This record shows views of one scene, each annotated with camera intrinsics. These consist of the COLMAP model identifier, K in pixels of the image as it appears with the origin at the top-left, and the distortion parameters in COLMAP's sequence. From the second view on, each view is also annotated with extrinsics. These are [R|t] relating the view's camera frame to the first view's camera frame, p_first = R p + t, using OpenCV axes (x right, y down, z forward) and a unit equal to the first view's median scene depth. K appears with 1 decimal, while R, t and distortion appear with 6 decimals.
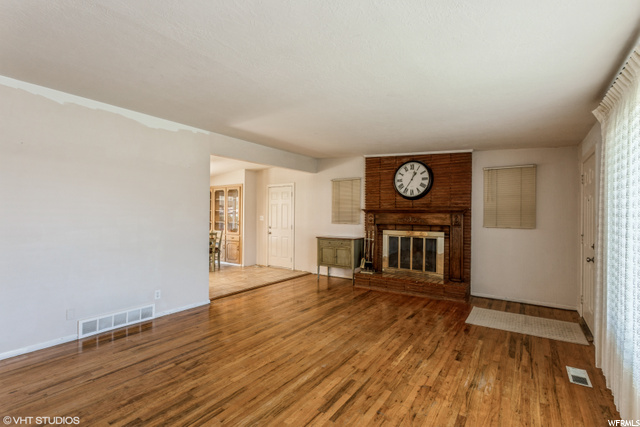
lens RADIAL K [[304.6, 0, 319.0], [0, 304.6, 211.0], [0, 0, 1]] dist [-0.003298, -0.000233]
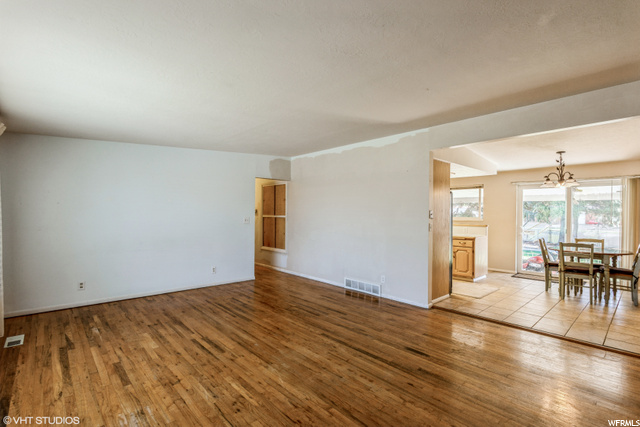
lens RADIAL K [[304.6, 0, 318.0], [0, 304.6, 215.1], [0, 0, 1]] dist [-0.003298, -0.000233]
pose [[-0.228764, -0.001343, -0.973481, 0.884978], [0.002025, 0.999996, -0.001856, 0.016041], [0.973480, -0.002396, -0.228761, 1.216369]]
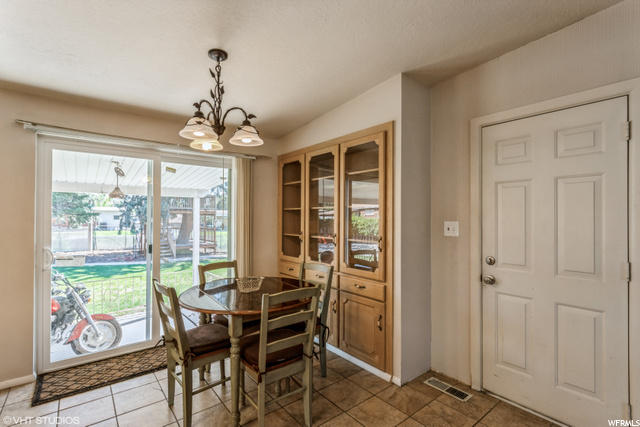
lens RADIAL K [[304.6, 0, 318.5], [0, 304.6, 214.9], [0, 0, 1]] dist [-0.003298, -0.000233]
pose [[0.957379, -0.010659, -0.288638, -0.539211], [0.010130, 0.999943, -0.003328, 0.018501], [0.288657, 0.000262, 0.957433, 1.546169]]
